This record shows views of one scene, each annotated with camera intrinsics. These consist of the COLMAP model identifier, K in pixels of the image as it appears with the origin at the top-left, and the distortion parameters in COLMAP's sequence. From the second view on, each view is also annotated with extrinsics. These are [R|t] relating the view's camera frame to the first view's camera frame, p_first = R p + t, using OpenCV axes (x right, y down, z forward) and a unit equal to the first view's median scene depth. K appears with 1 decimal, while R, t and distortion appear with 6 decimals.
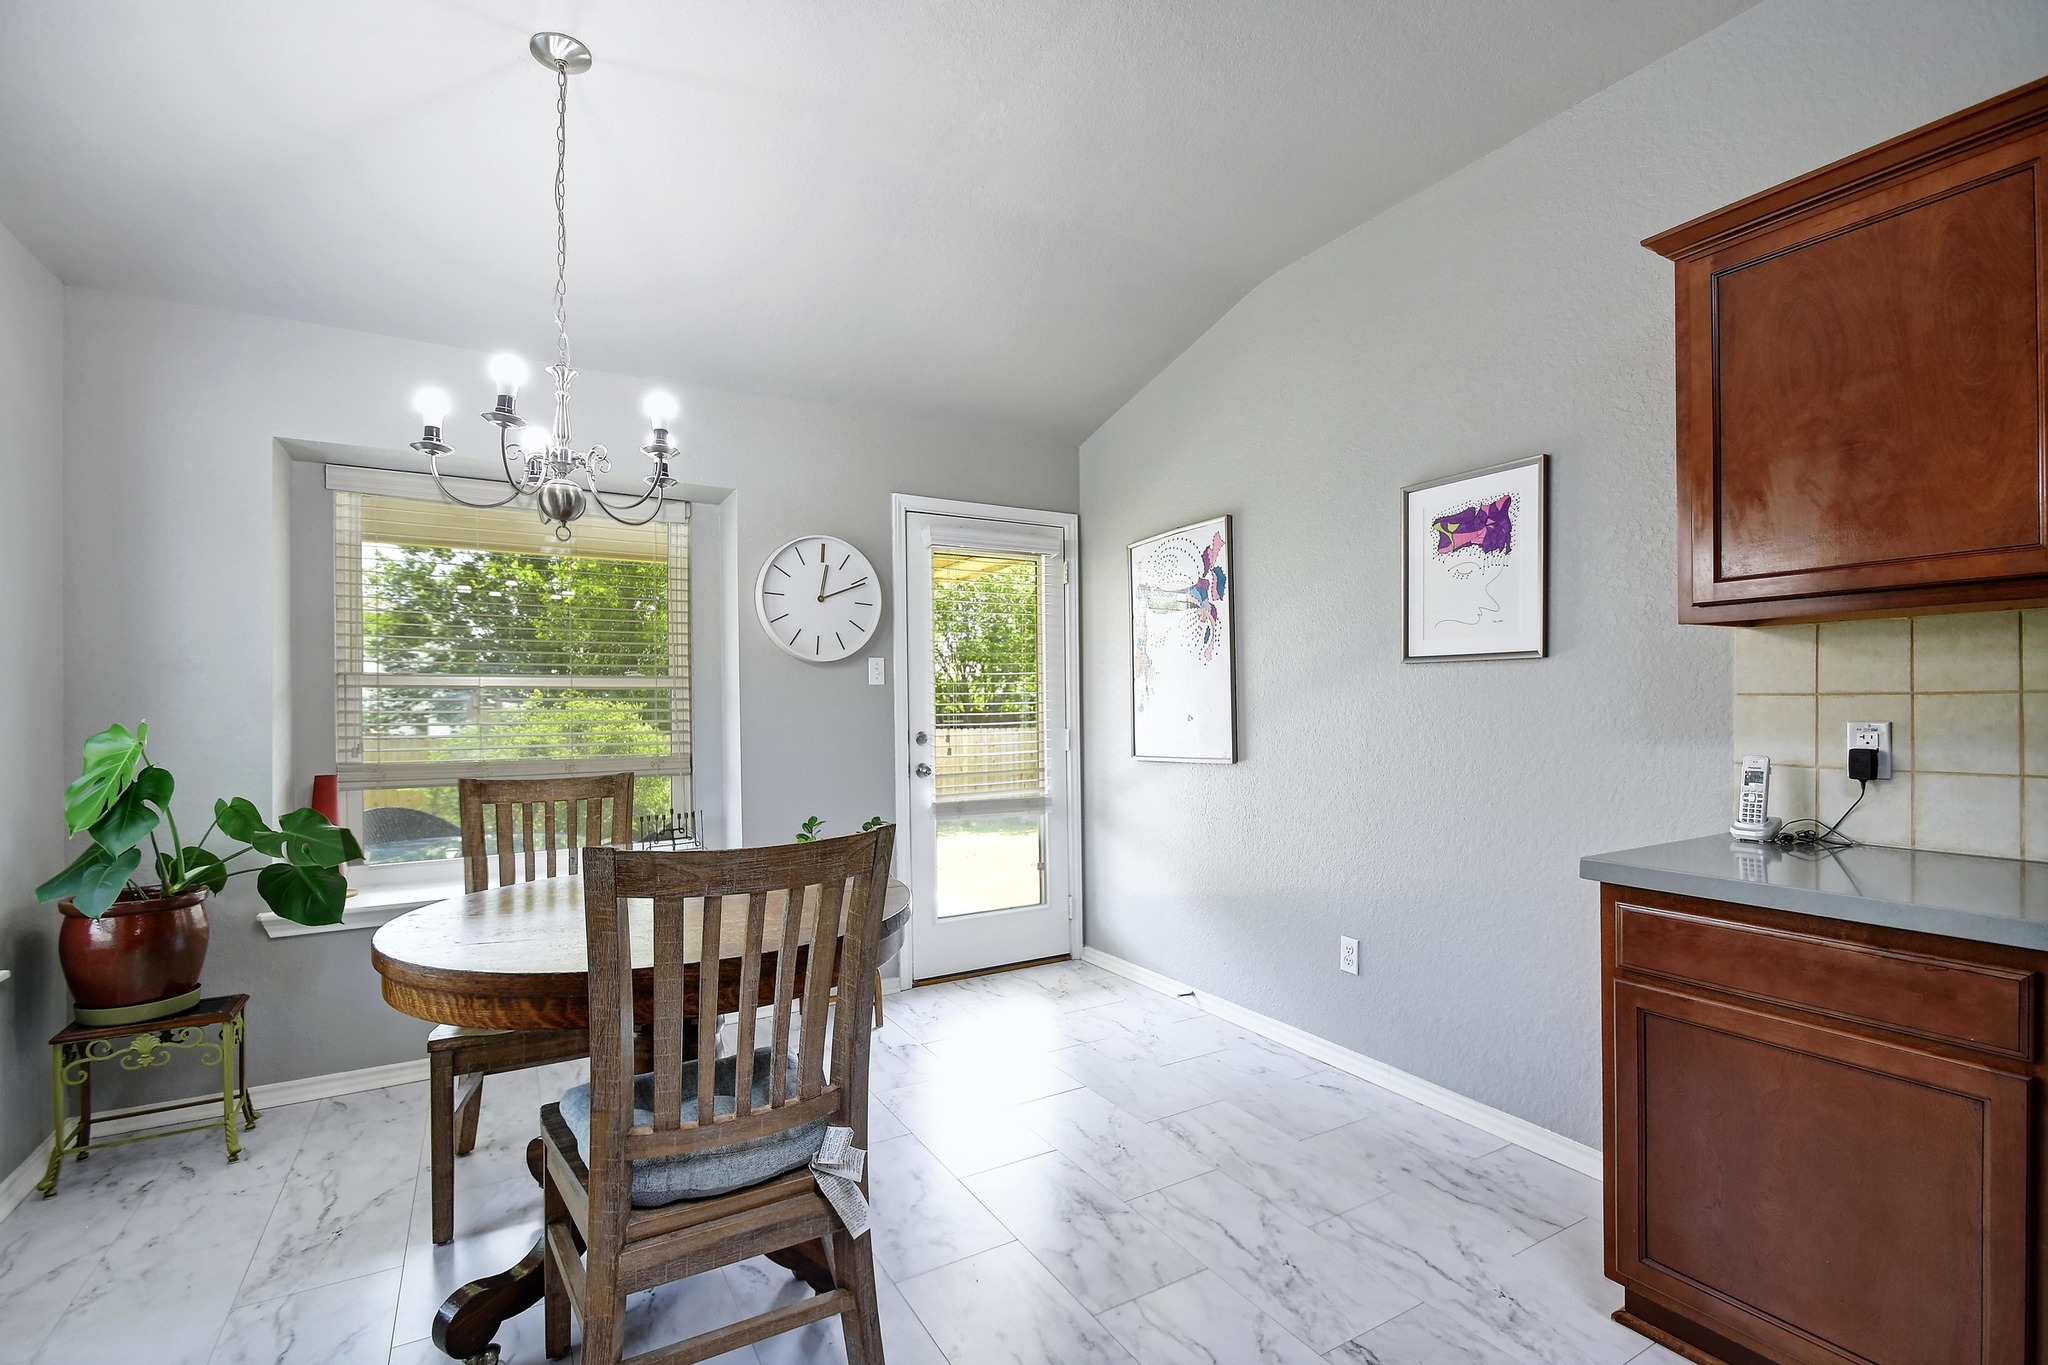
lens RADIAL K [[901.9, 0, 1031.7], [0, 901.9, 693.1], [0, 0, 1]] dist [0.001696, -0.000833]
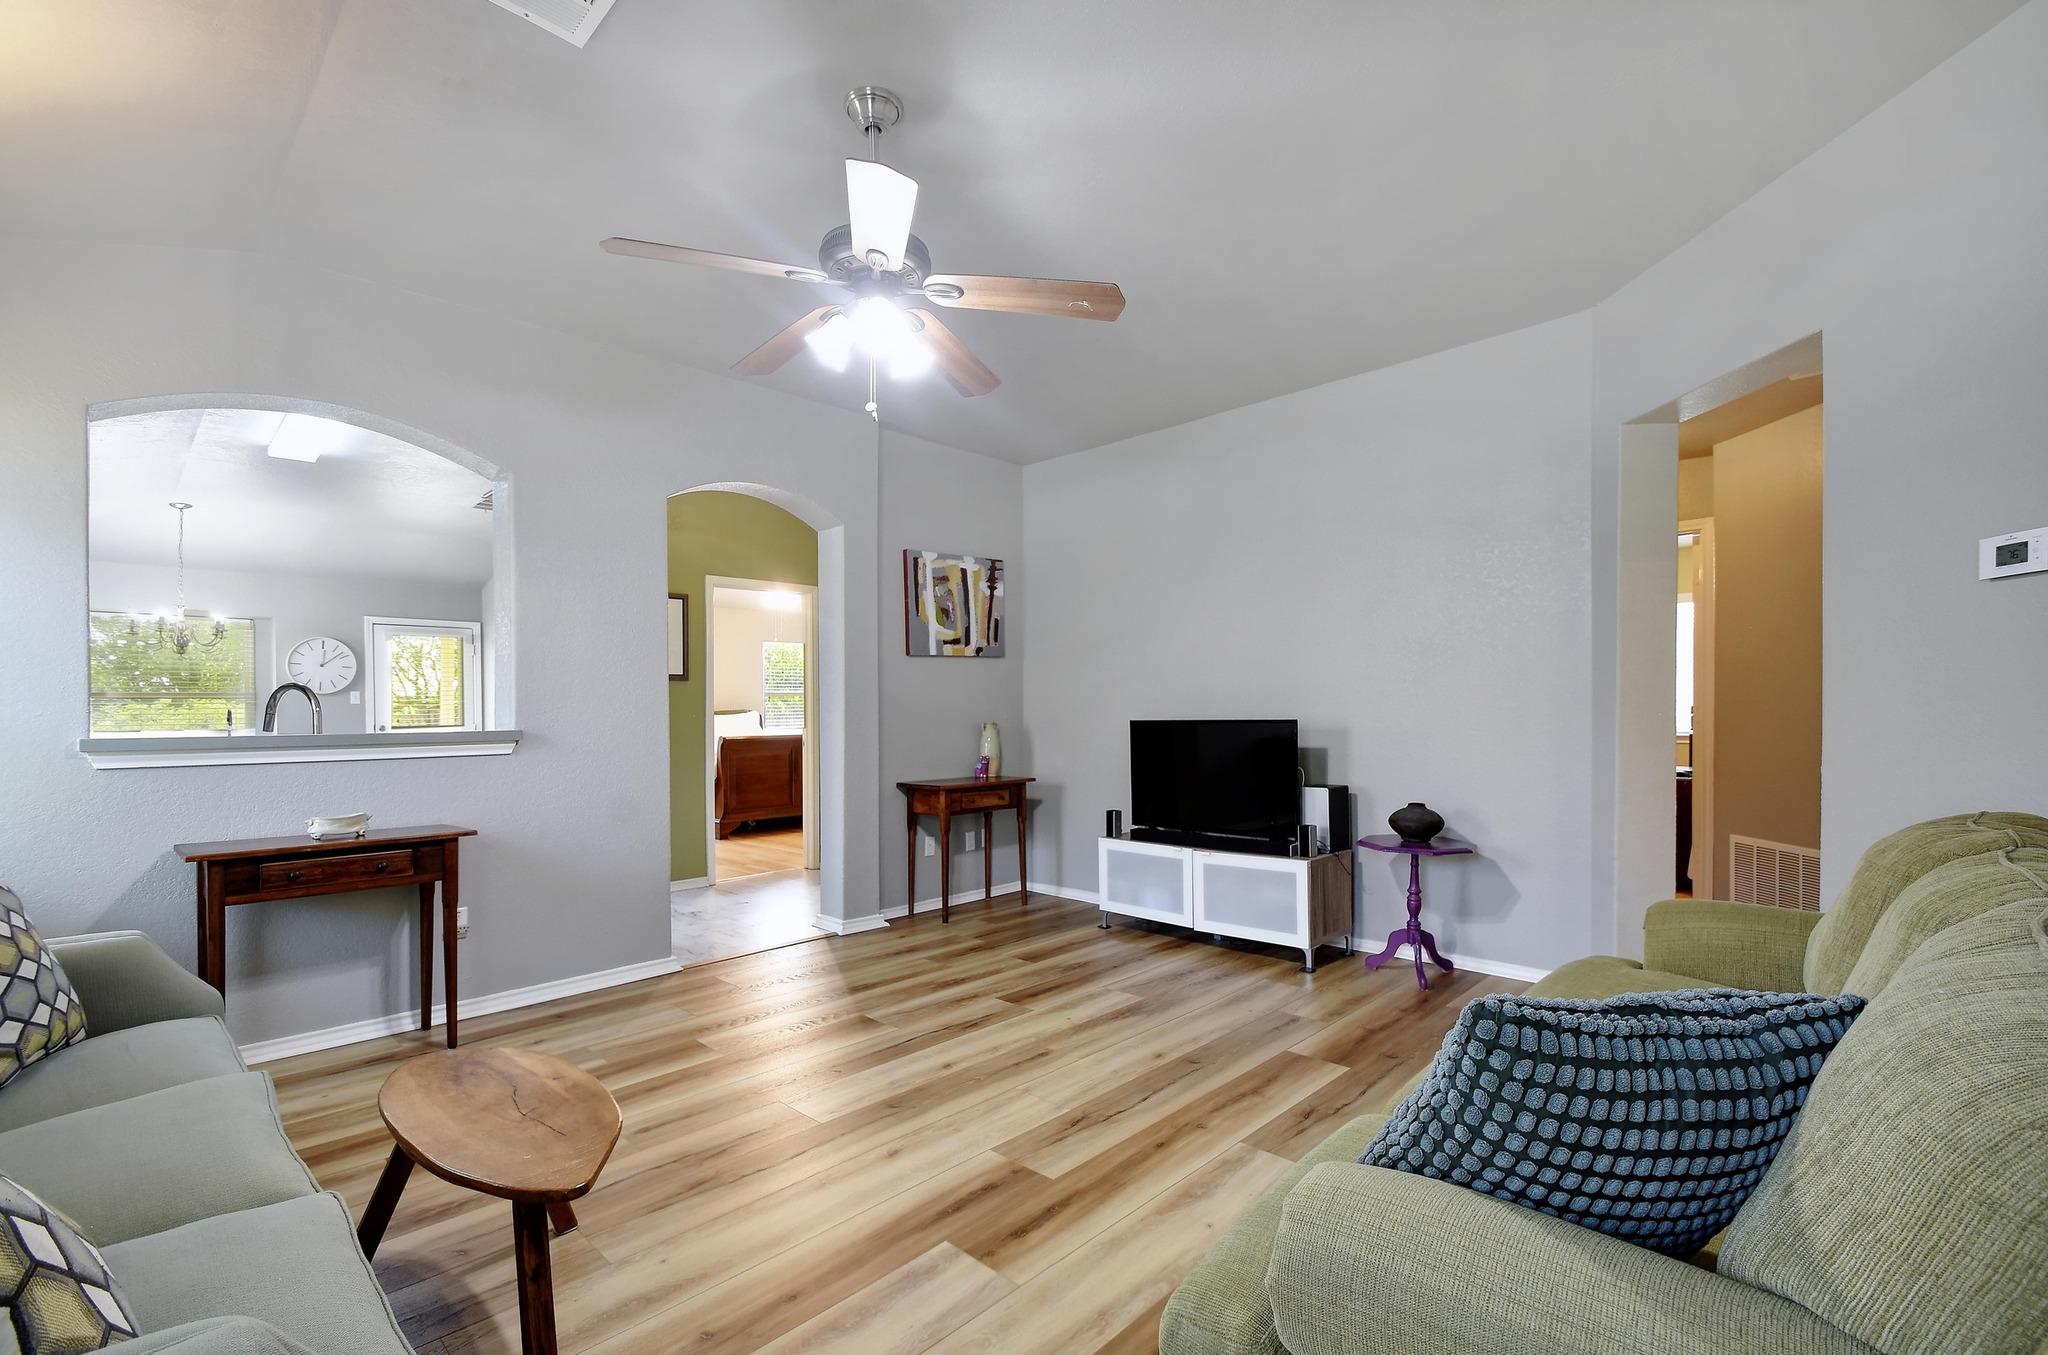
lens RADIAL K [[901.9, 0, 1020.5], [0, 901.9, 688.6], [0, 0, 1]] dist [0.001696, -0.000833]
pose [[0.966191, 0.000578, 0.257825, 1.090165], [0.003167, 0.999895, -0.014107, -0.013009], [-0.257806, 0.014446, 0.966089, -2.025668]]
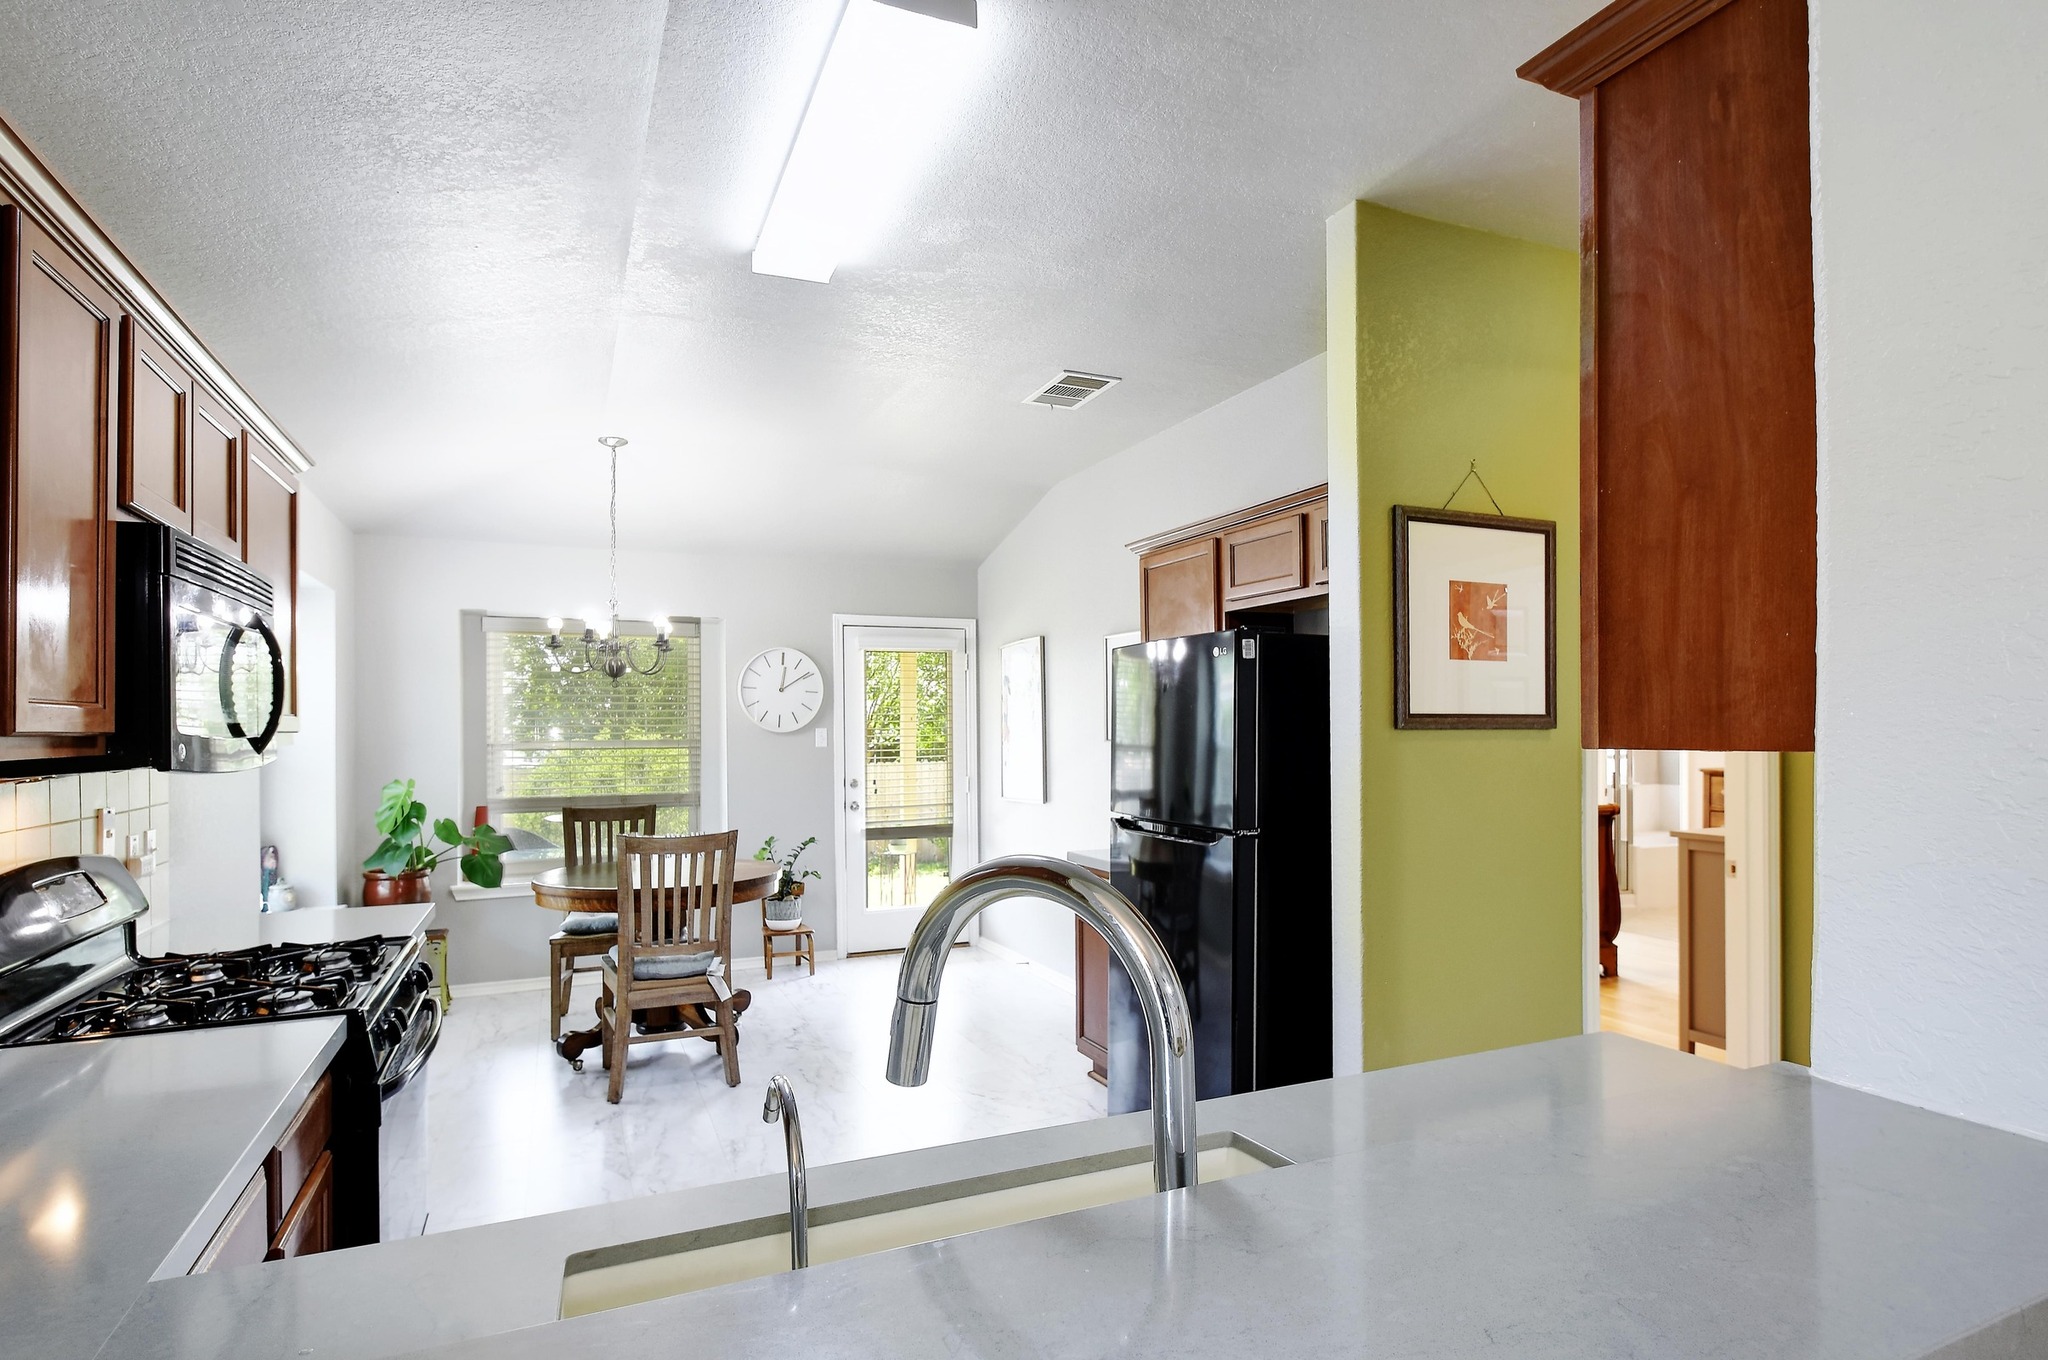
lens RADIAL K [[1054.2, 0, 1018.3], [0, 1054.2, 696.0], [0, 0, 1]] dist [-0.009706, -0.000997]
pose [[0.991908, -0.004414, -0.126884, 0.474420], [0.002389, 0.999867, -0.016107, -0.083273], [0.126938, 0.015673, 0.991787, -0.852000]]
